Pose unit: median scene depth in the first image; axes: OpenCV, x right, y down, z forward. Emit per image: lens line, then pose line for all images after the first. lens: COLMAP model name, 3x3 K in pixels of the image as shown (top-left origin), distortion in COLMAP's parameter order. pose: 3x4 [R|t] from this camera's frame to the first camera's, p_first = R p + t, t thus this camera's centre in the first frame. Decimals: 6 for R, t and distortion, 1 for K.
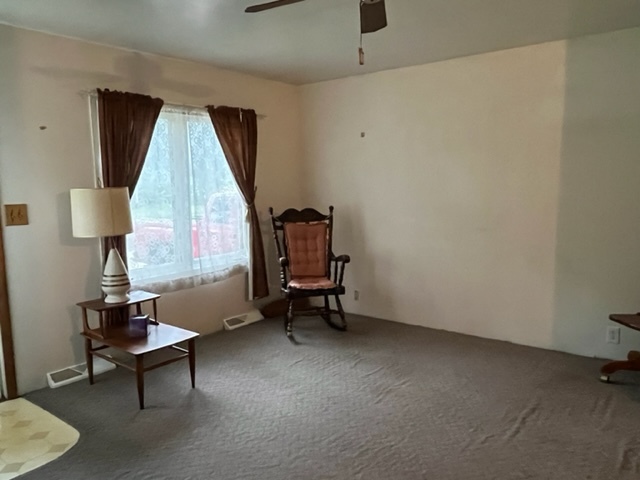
lens RADIAL K [[492.6, 0, 322.9], [0, 492.6, 240.9], [0, 0, 1]] dist [-0.005891, 0.001813]
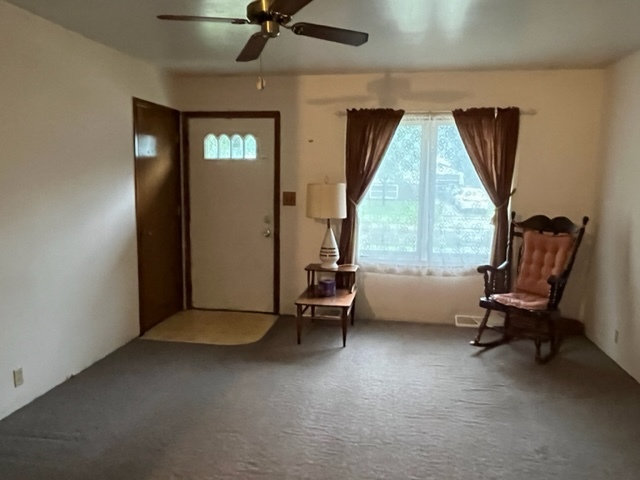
lens RADIAL K [[492.6, 0, 323.9], [0, 492.6, 238.4], [0, 0, 1]] dist [-0.005891, 0.001813]
pose [[0.471054, 0.129032, -0.872616, 0.593613], [-0.129101, 0.988676, 0.076503, -0.046774], [0.872606, 0.076619, 0.482378, 0.268946]]
